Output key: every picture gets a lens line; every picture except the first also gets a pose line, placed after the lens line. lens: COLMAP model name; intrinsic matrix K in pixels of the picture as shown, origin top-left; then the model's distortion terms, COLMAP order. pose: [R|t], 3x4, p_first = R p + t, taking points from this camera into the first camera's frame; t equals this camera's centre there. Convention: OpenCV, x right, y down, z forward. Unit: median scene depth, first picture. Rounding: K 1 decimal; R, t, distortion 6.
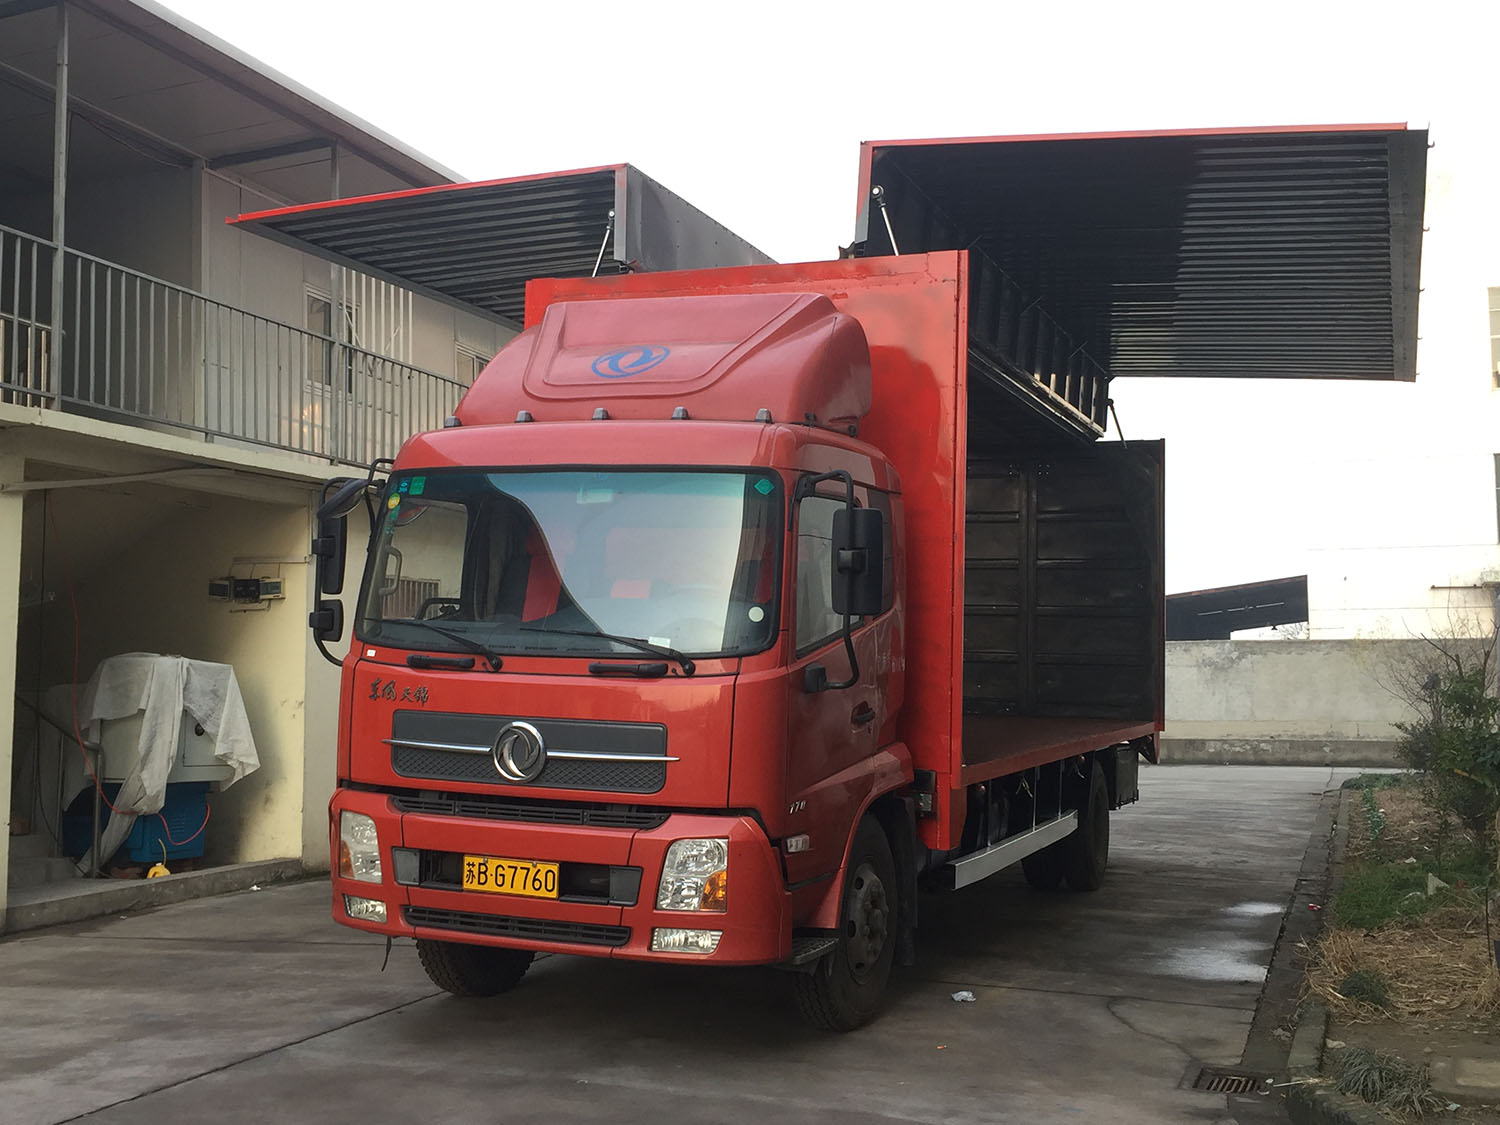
lens RADIAL K [[1621.5, 0, 749.7], [0, 1621.5, 558.9], [0, 0, 1]] dist [0.035294, 0.000000]
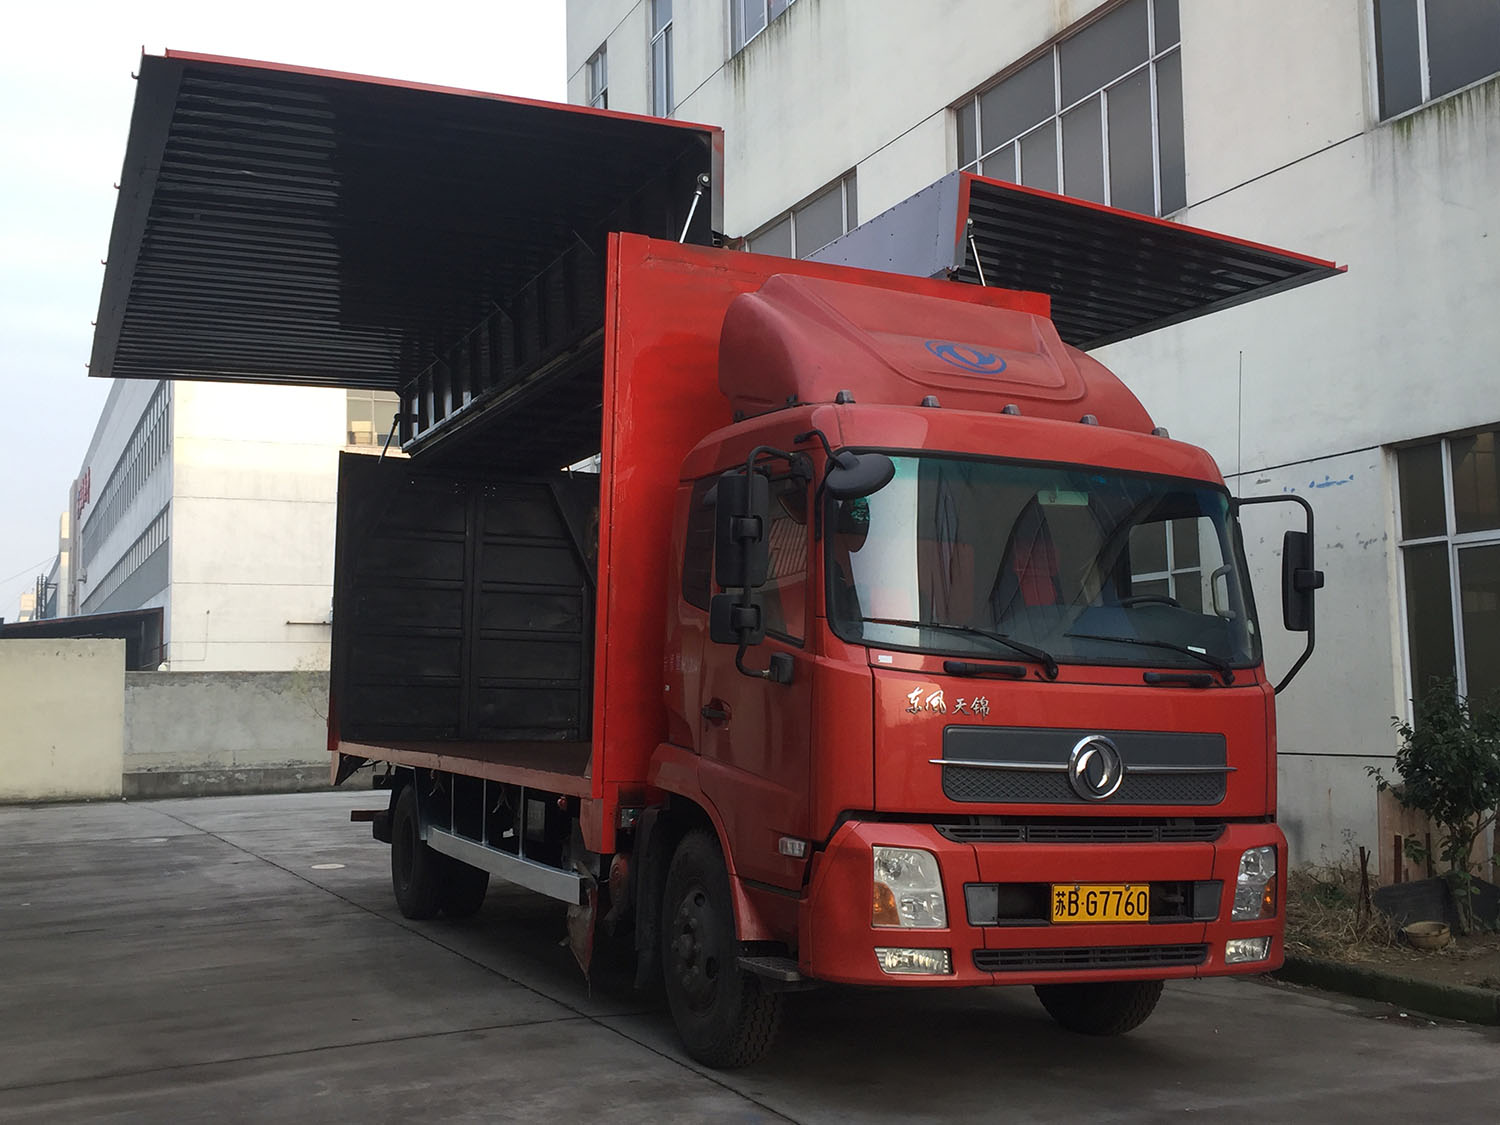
lens RADIAL K [[1563.3, 0, 749.8], [0, 1563.3, 565.1], [0, 0, 1]] dist [0.094910, 0.000000]
pose [[0.708749, 0.056753, 0.703174, -0.922780], [-0.043150, 0.998380, -0.037087, 0.045172], [-0.704140, -0.004056, 0.710050, 0.500647]]
